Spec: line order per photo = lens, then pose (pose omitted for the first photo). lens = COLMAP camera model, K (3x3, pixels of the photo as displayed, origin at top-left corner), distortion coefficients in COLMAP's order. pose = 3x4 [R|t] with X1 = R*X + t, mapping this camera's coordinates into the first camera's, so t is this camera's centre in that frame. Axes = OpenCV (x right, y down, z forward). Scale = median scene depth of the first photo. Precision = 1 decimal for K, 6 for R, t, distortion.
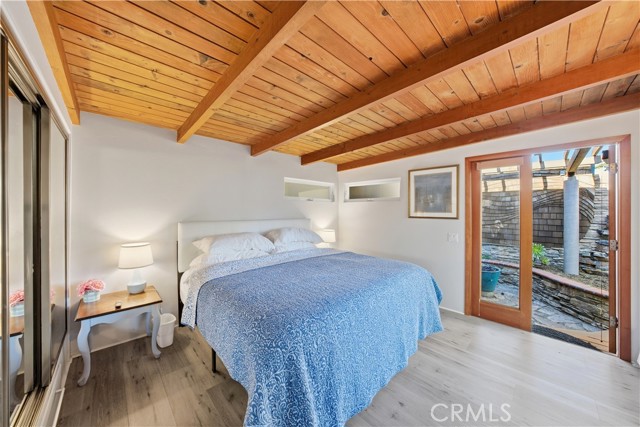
lens RADIAL K [[226.4, 0, 320.3], [0, 226.4, 215.3], [0, 0, 1]] dist [-0.027108, 0.000421]
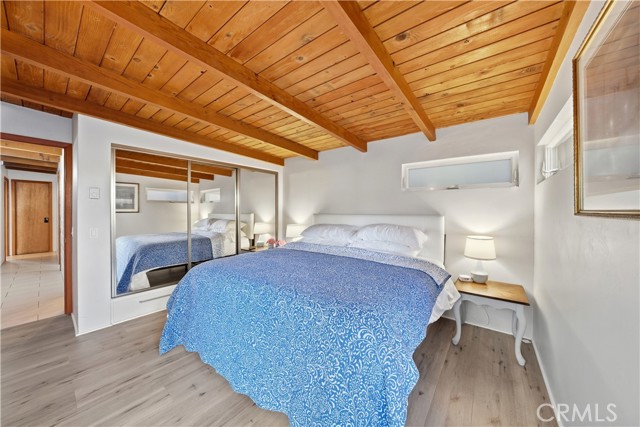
lens RADIAL K [[226.4, 0, 320.3], [0, 226.4, 215.3], [0, 0, 1]] dist [-0.027108, 0.000421]
pose [[0.156947, 0.031482, -0.987105, 0.092826], [-0.004611, 0.999504, 0.031144, -0.000895], [0.987596, -0.000336, 0.157015, 0.088711]]
